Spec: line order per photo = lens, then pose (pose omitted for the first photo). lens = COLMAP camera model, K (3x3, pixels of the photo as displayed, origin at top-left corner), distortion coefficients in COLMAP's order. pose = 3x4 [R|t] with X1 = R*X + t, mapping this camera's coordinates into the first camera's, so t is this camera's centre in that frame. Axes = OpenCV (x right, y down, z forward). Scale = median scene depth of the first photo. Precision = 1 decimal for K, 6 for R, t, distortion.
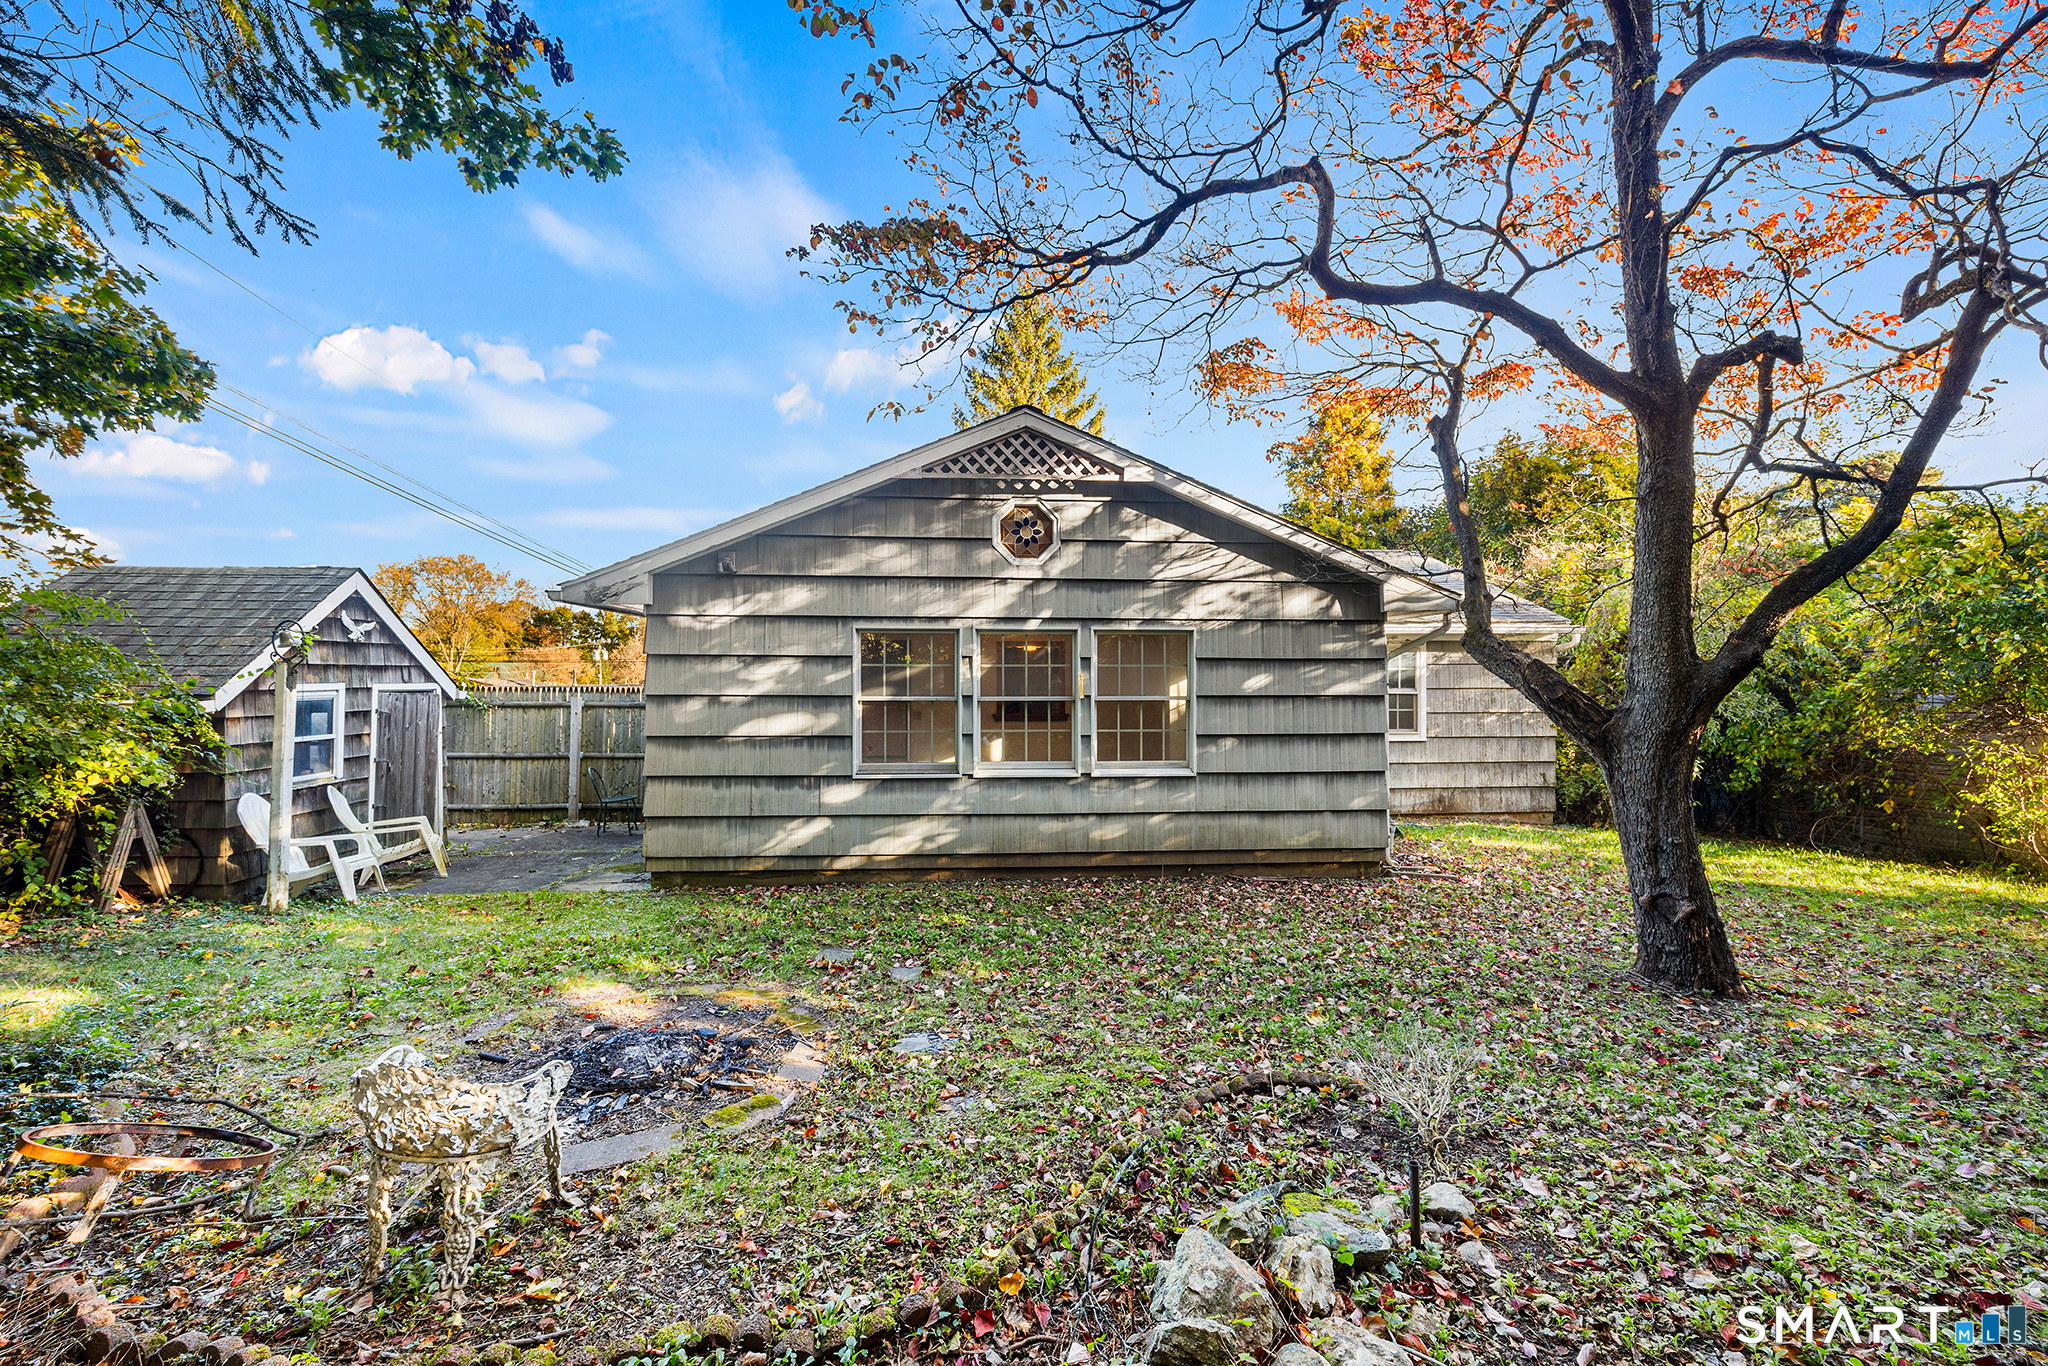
lens RADIAL K [[793.4, 0, 1012.4], [0, 793.4, 683.0], [0, 0, 1]] dist [-0.001763, -0.000142]
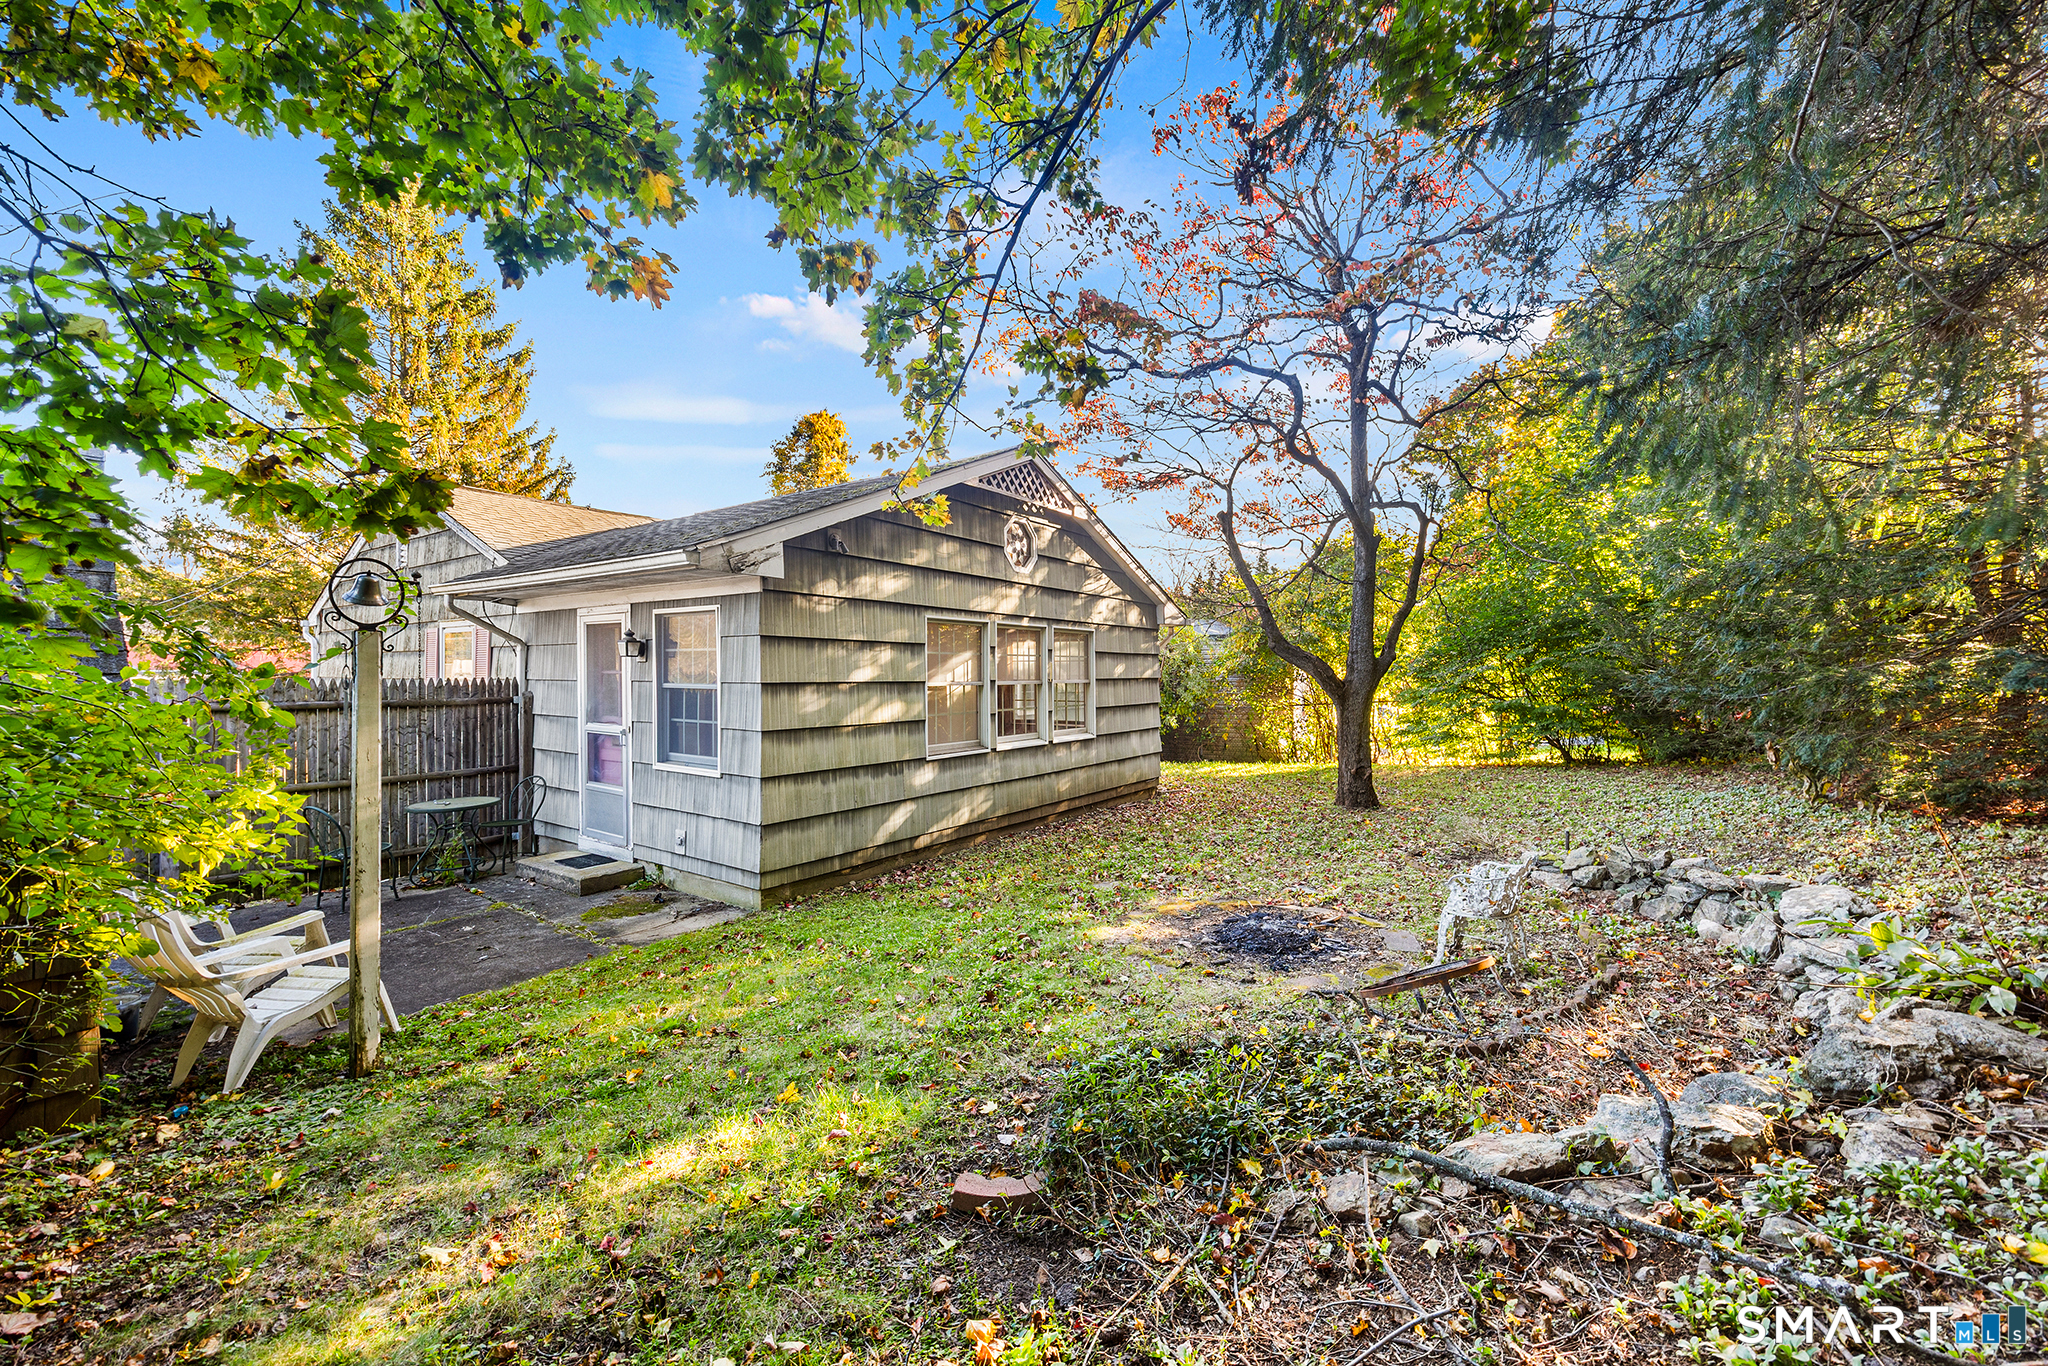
lens RADIAL K [[793.4, 0, 1004.8], [0, 793.4, 684.8], [0, 0, 1]] dist [-0.001763, -0.000142]
pose [[0.636682, -0.013877, 0.771001, -0.937357], [0.005994, 0.999897, 0.013047, 0.006811], [-0.771103, -0.003686, 0.636700, 0.248579]]
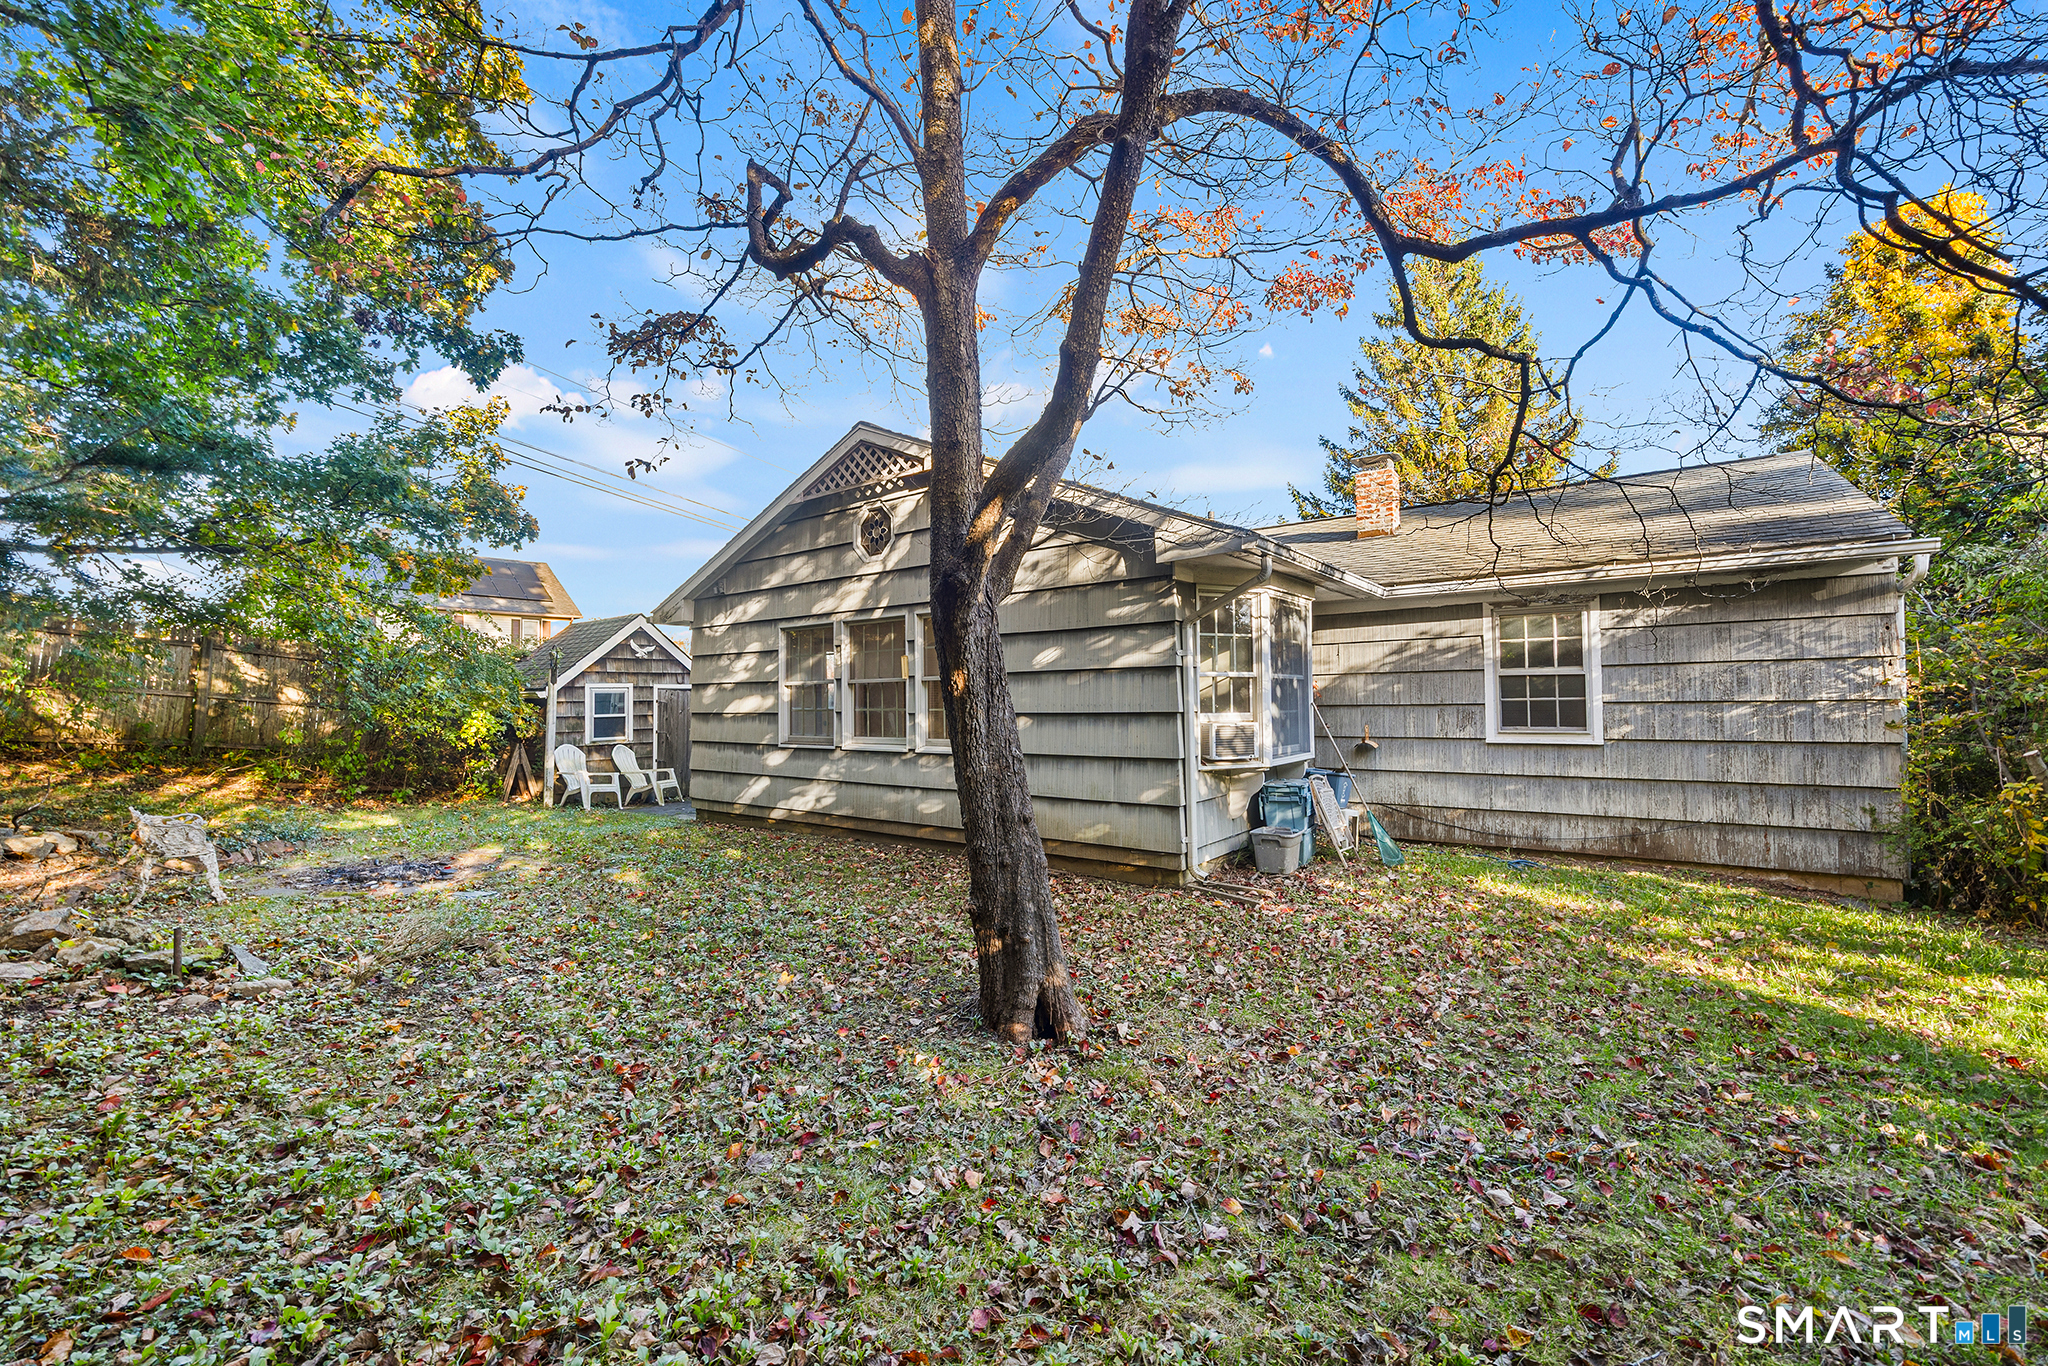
lens RADIAL K [[793.4, 0, 1026.8], [0, 793.4, 682.0], [0, 0, 1]] dist [-0.001763, -0.000142]
pose [[0.764074, -0.025662, -0.644618, 0.903676], [0.007419, 0.999492, -0.030995, 0.058344], [0.645085, 0.018901, 0.763877, 0.286422]]
